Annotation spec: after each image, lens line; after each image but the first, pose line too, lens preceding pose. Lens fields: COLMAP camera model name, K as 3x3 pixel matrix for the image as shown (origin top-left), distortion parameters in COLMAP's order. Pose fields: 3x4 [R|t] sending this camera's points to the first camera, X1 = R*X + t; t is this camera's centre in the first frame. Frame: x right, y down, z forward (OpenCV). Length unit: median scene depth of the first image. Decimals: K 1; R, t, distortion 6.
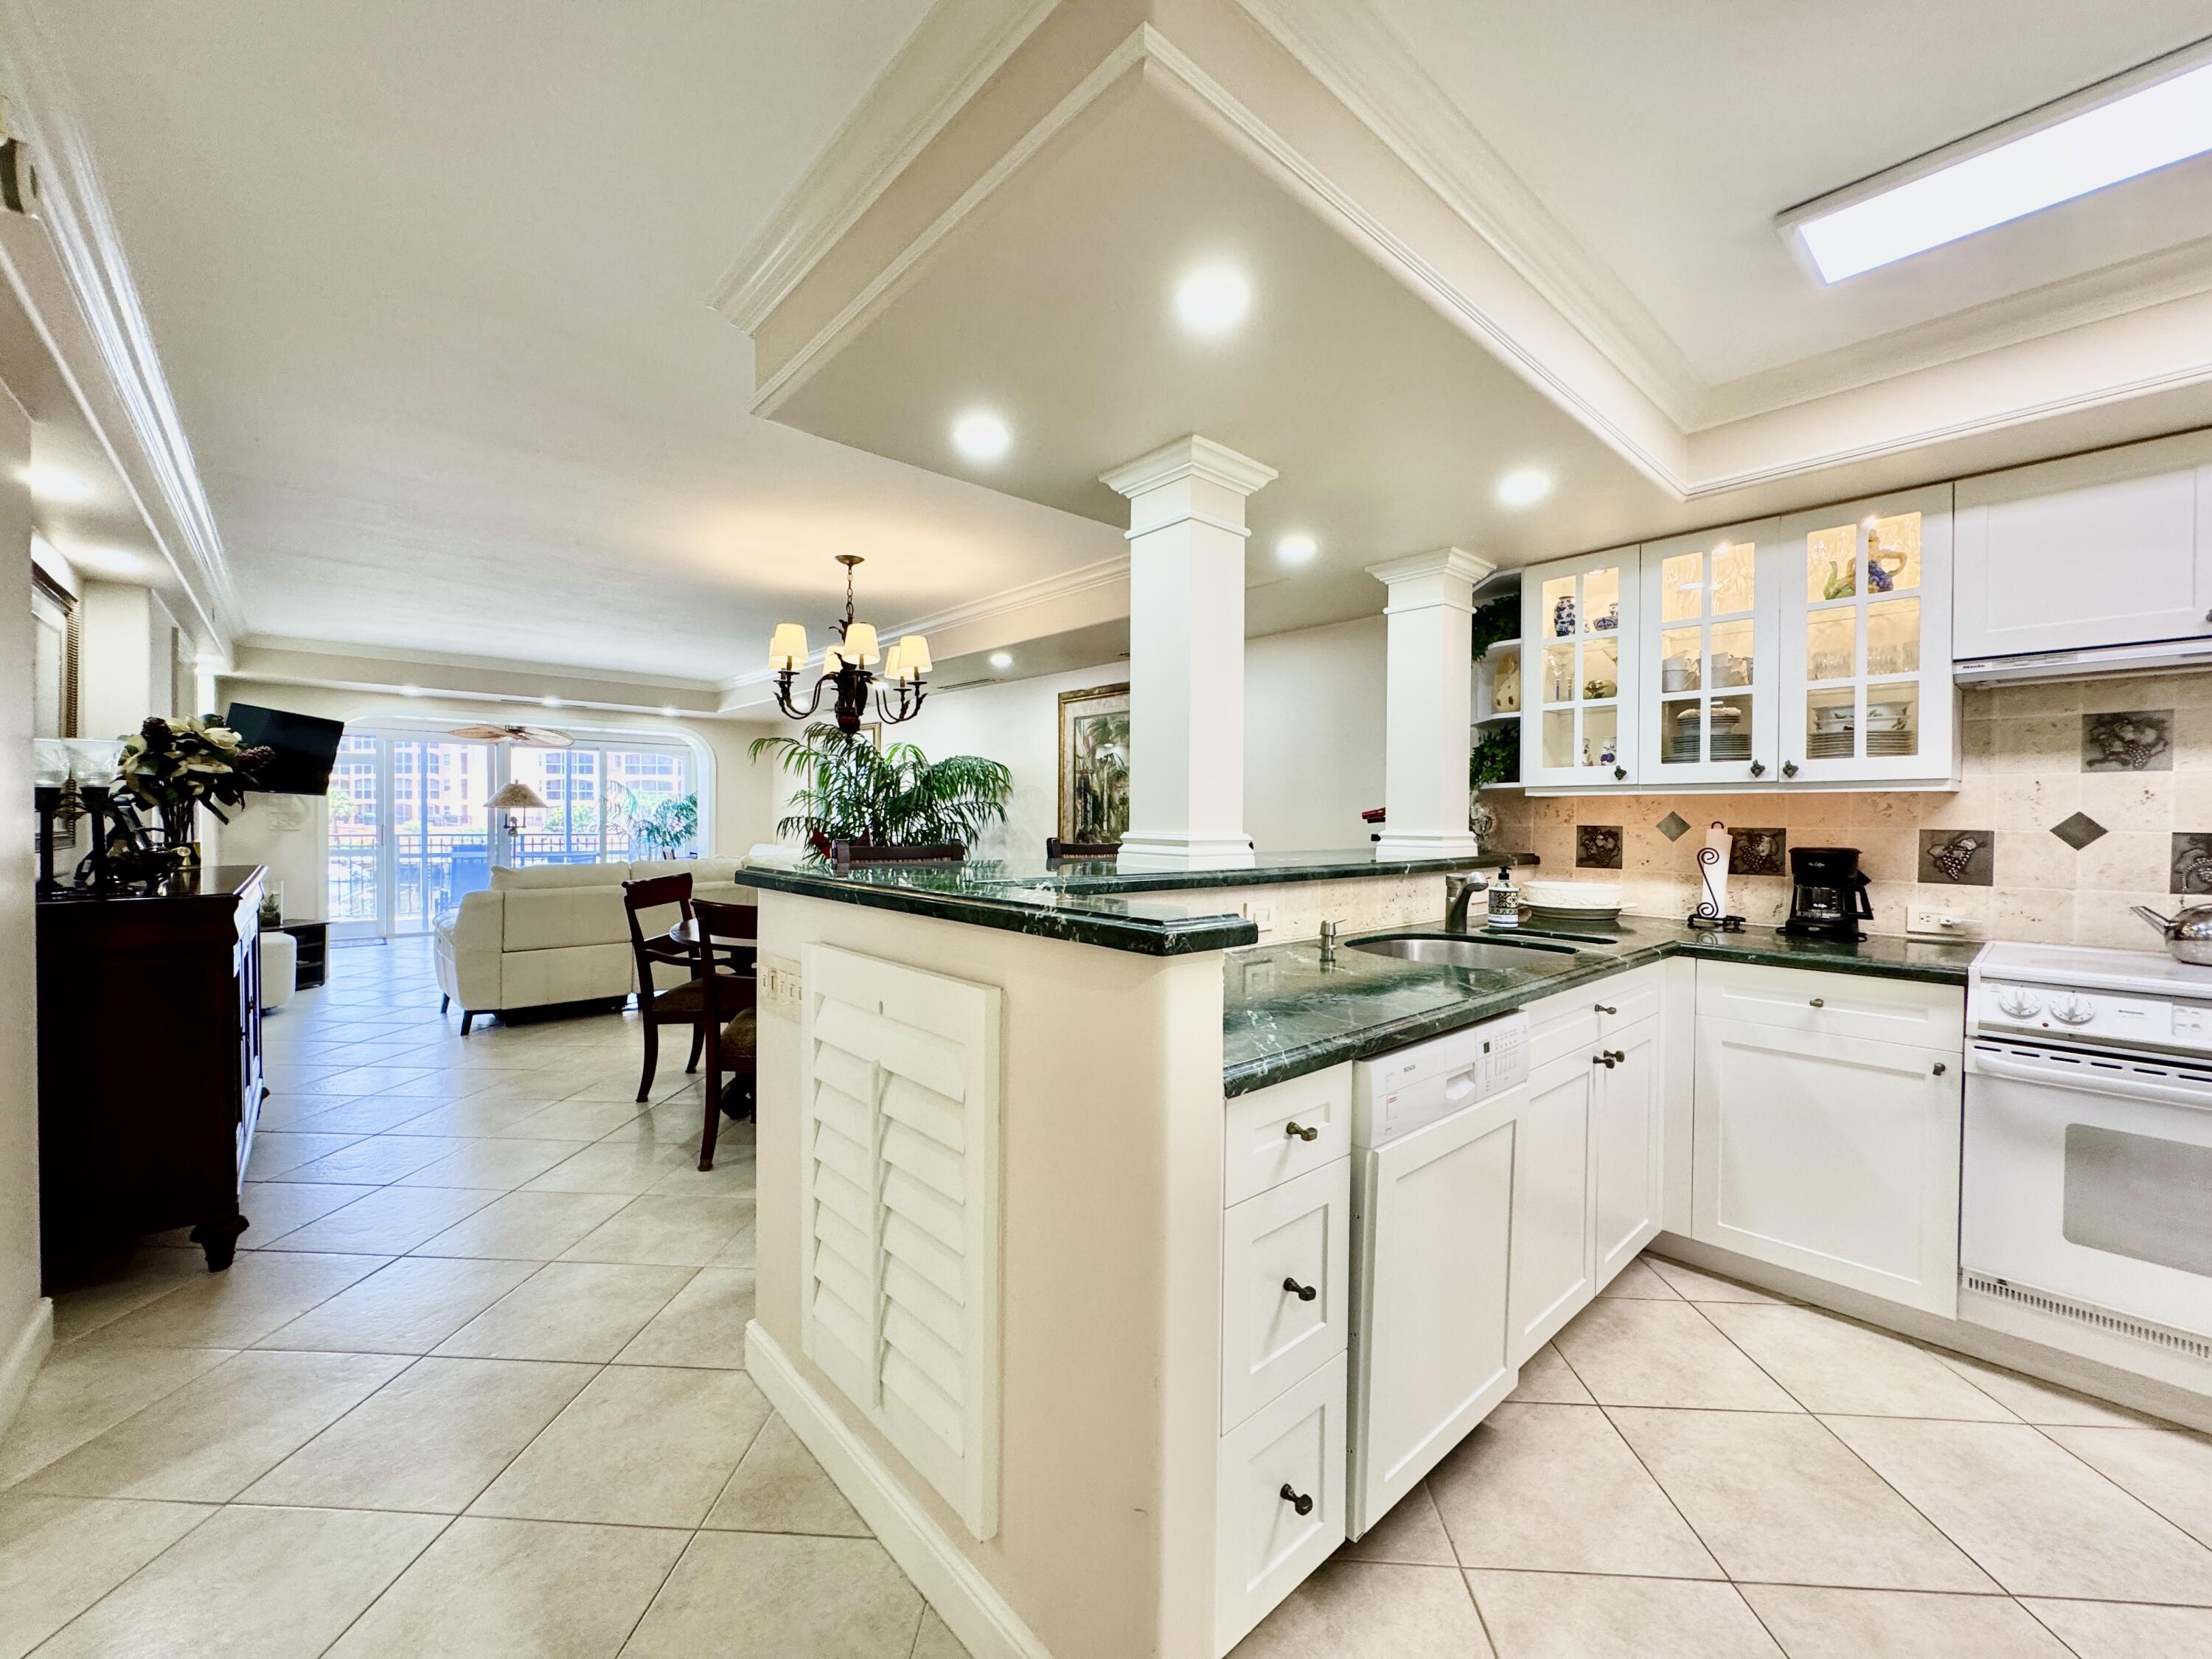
lens RADIAL K [[881.7, 0, 1101.1], [0, 881.7, 829.4], [0, 0, 1]] dist [-0.003638, 0.001493]
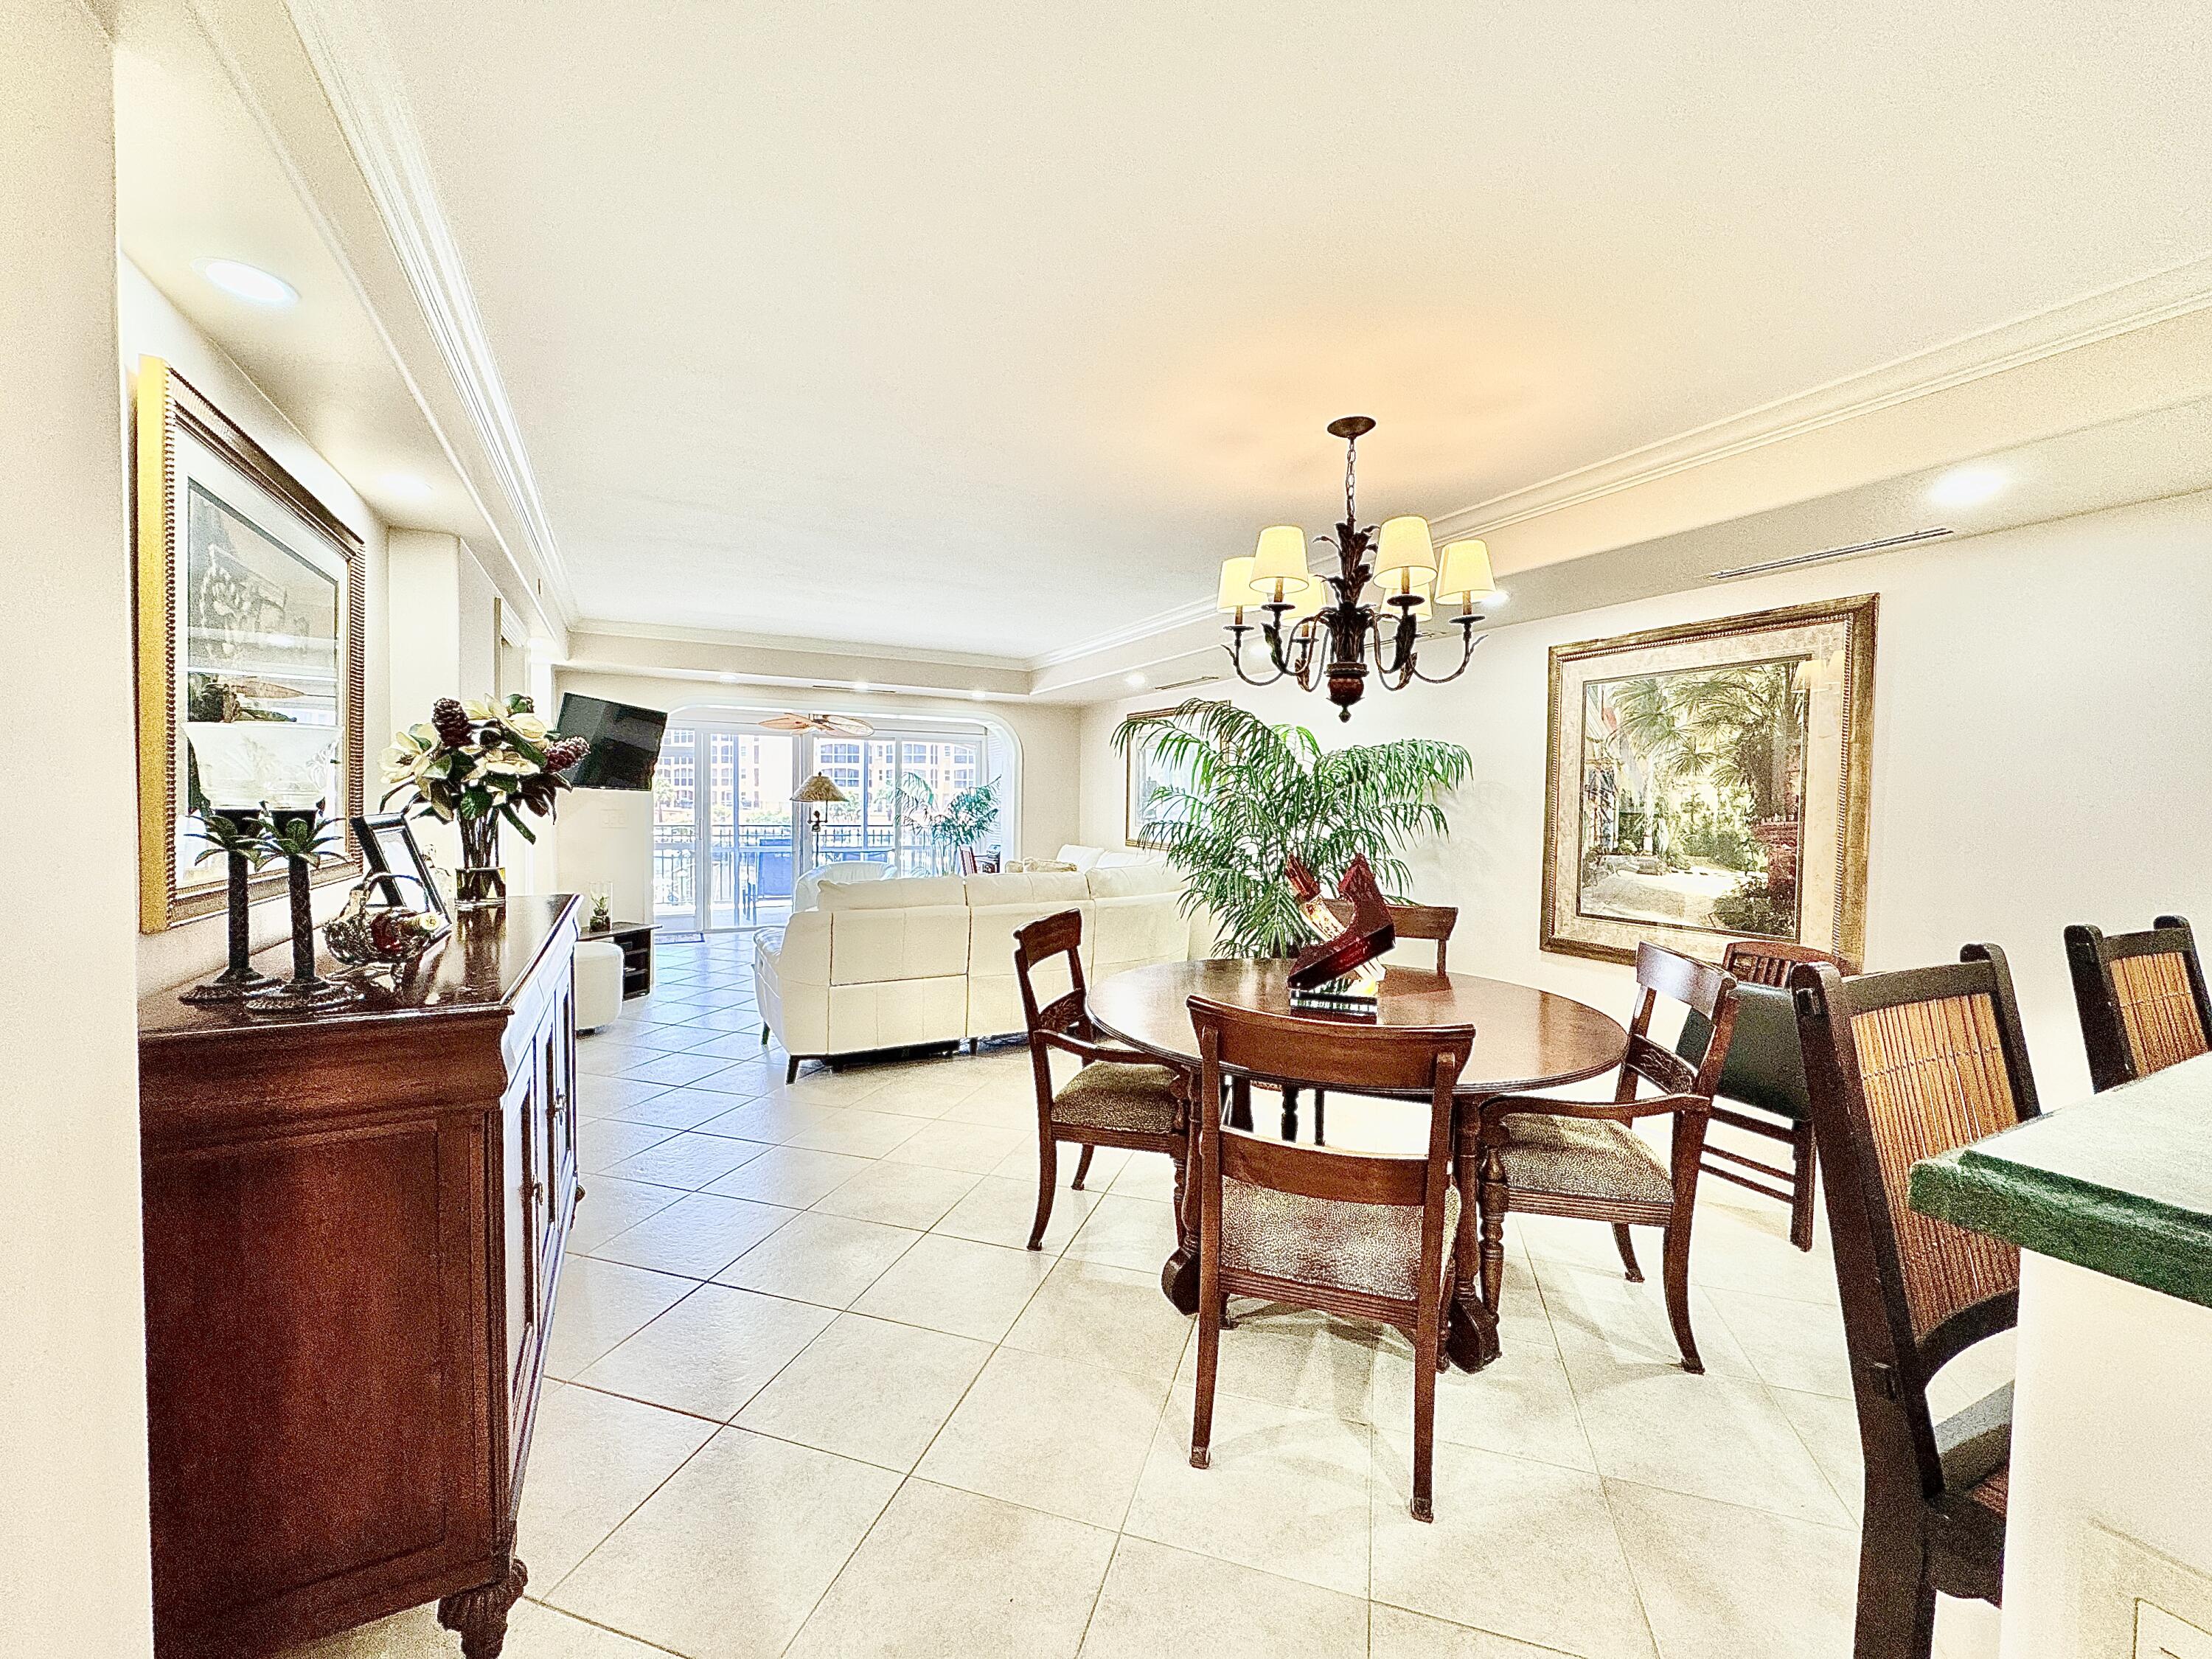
lens RADIAL K [[881.7, 0, 1097.8], [0, 881.7, 829.4], [0, 0, 1]] dist [-0.003638, 0.001493]
pose [[0.967591, 0.012850, -0.252196, -0.219181], [-0.008953, 0.999822, 0.016596, -0.021446], [0.252365, -0.013800, 0.967534, 0.253685]]
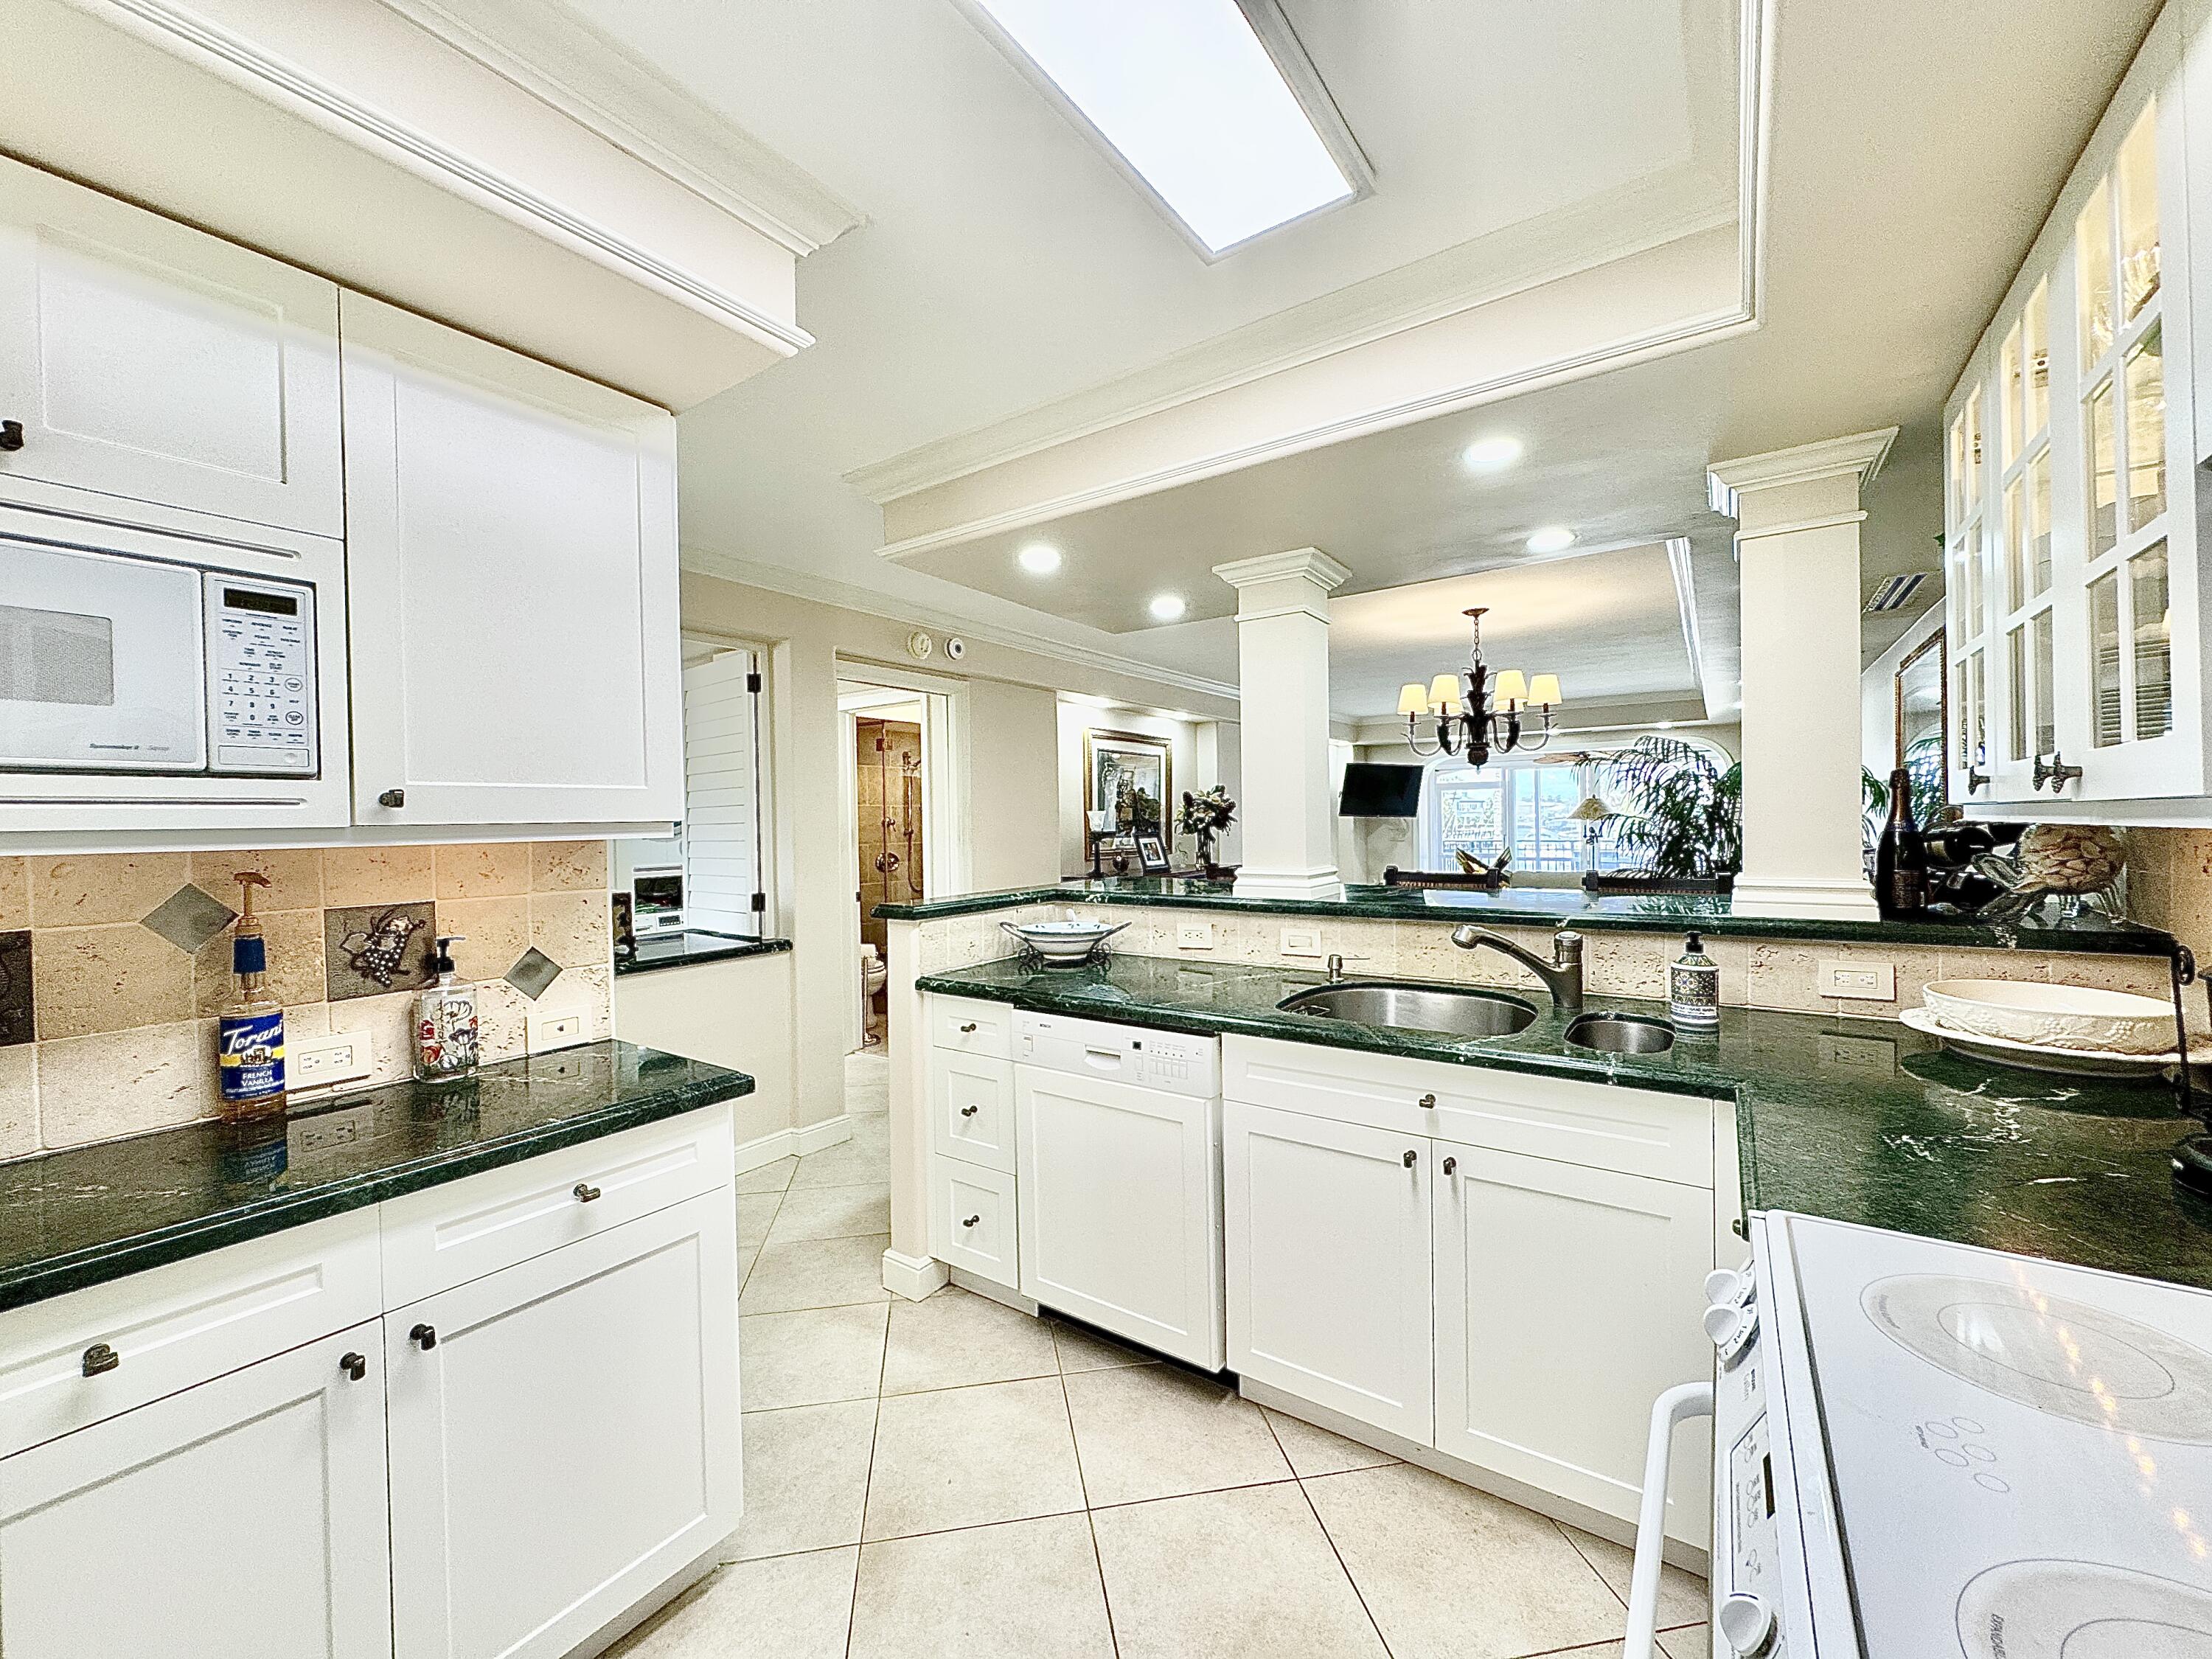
lens RADIAL K [[881.7, 0, 1099.9], [0, 881.7, 824.4], [0, 0, 1]] dist [-0.003638, 0.001493]
pose [[0.219101, -0.010748, -0.975643, 0.520212], [0.006757, 0.999932, -0.009498, -0.019253], [0.975679, -0.004512, 0.219159, 0.206227]]
